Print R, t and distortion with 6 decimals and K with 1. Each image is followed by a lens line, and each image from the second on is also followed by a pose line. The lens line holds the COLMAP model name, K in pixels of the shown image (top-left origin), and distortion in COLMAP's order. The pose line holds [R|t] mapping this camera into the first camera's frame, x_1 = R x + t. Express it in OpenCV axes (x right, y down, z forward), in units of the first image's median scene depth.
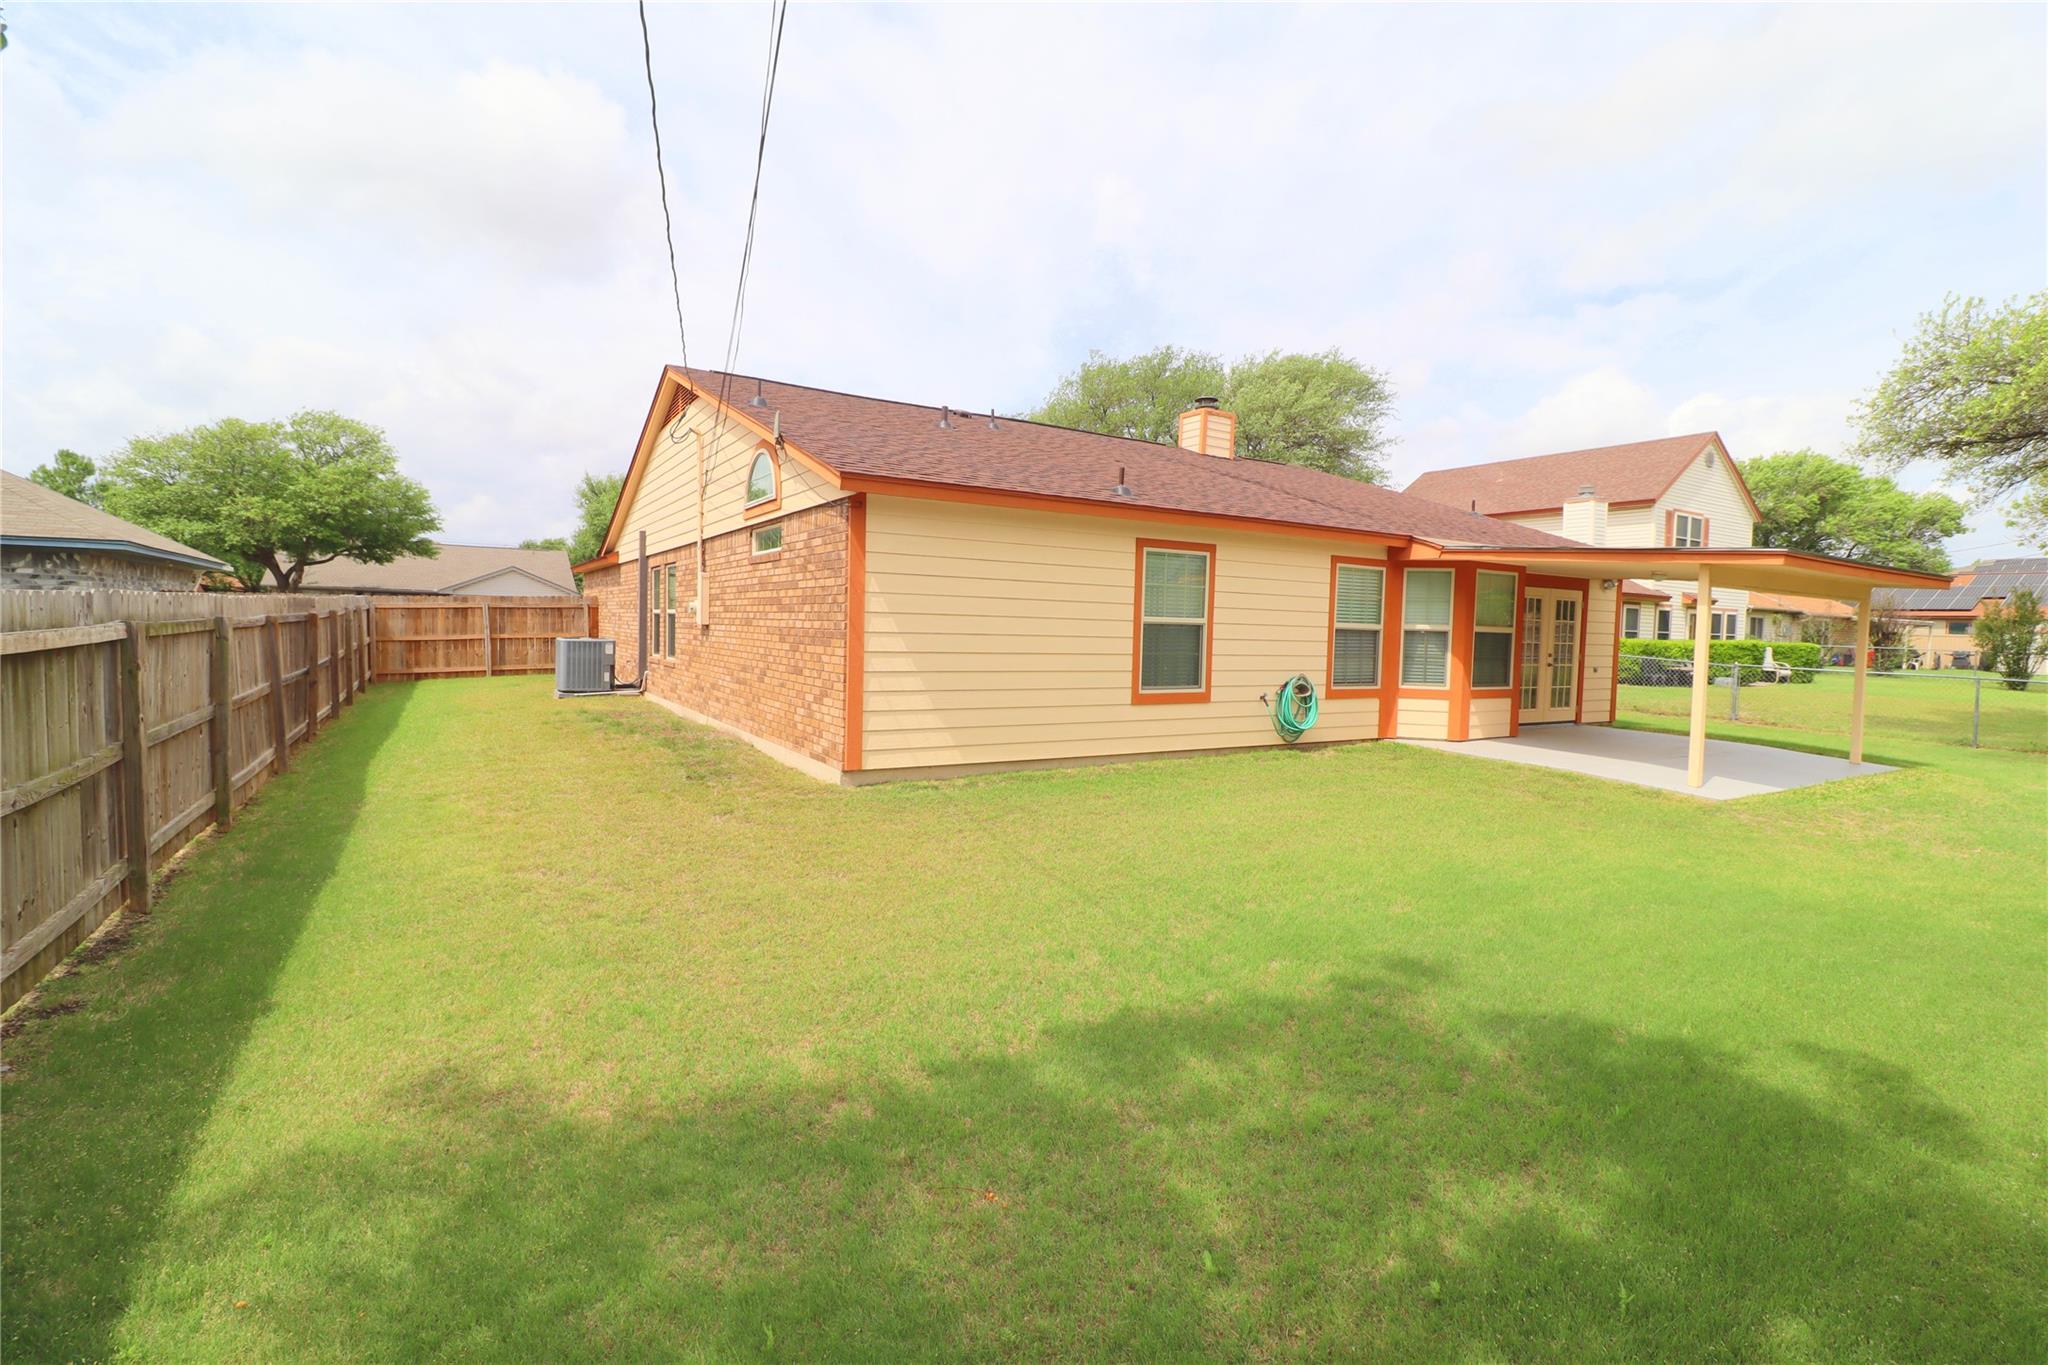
lens RADIAL K [[955.5, 0, 1013.1], [0, 955.5, 671.4], [0, 0, 1]] dist [-0.003414, -0.000445]
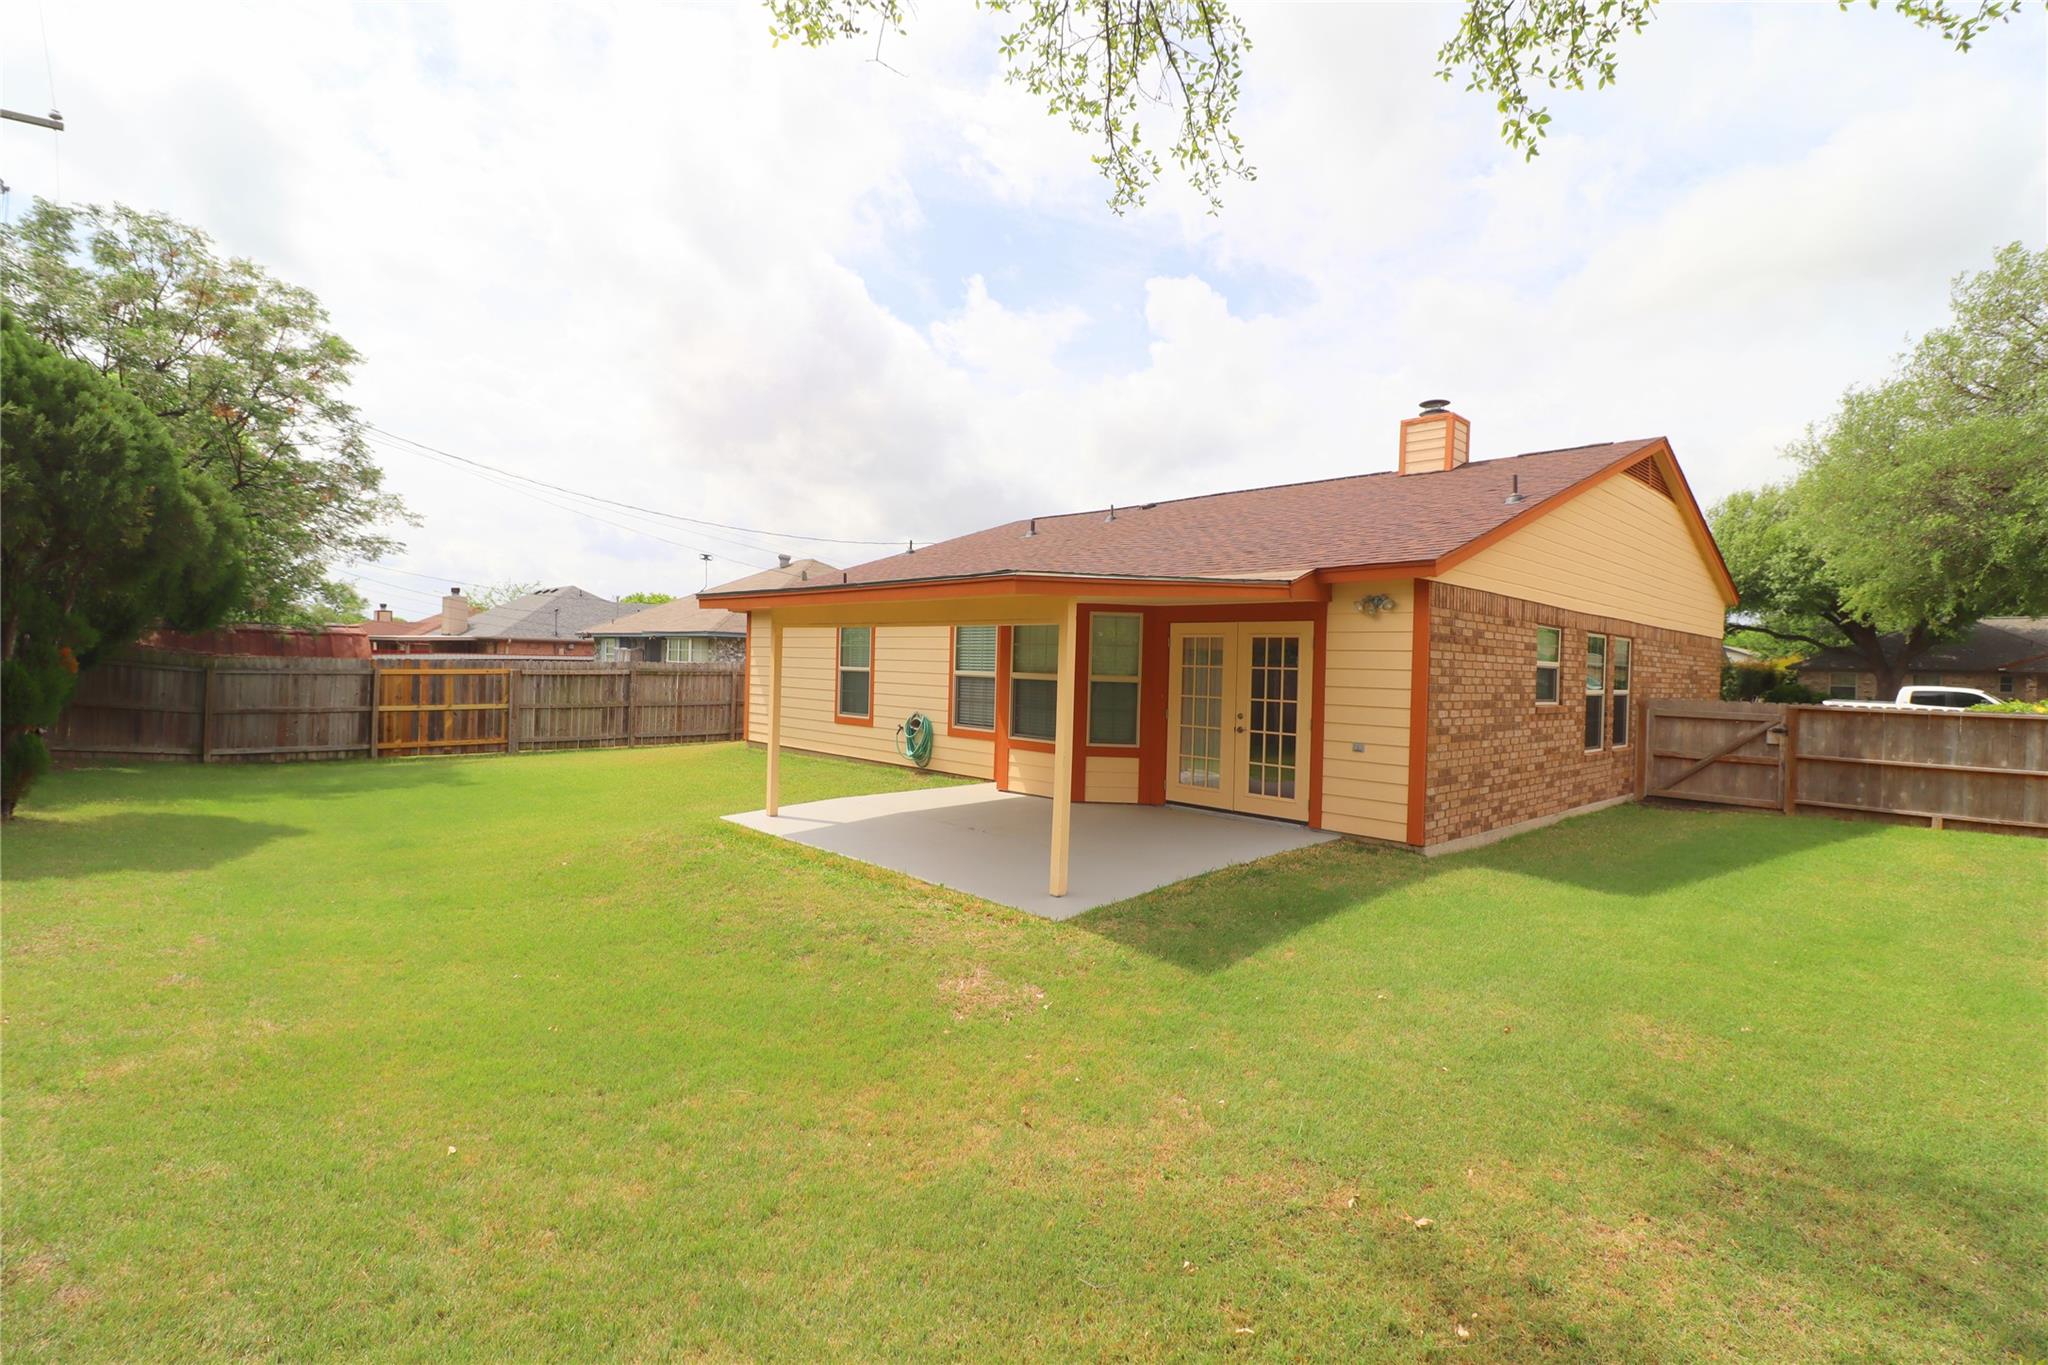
lens RADIAL K [[955.5, 0, 1009.7], [0, 955.5, 689.1], [0, 0, 1]] dist [-0.003414, -0.000445]
pose [[0.187719, 0.004323, -0.982213, 1.429108], [-0.071349, 0.997409, -0.009246, -0.021880], [0.979628, 0.071815, 0.187541, 0.817005]]
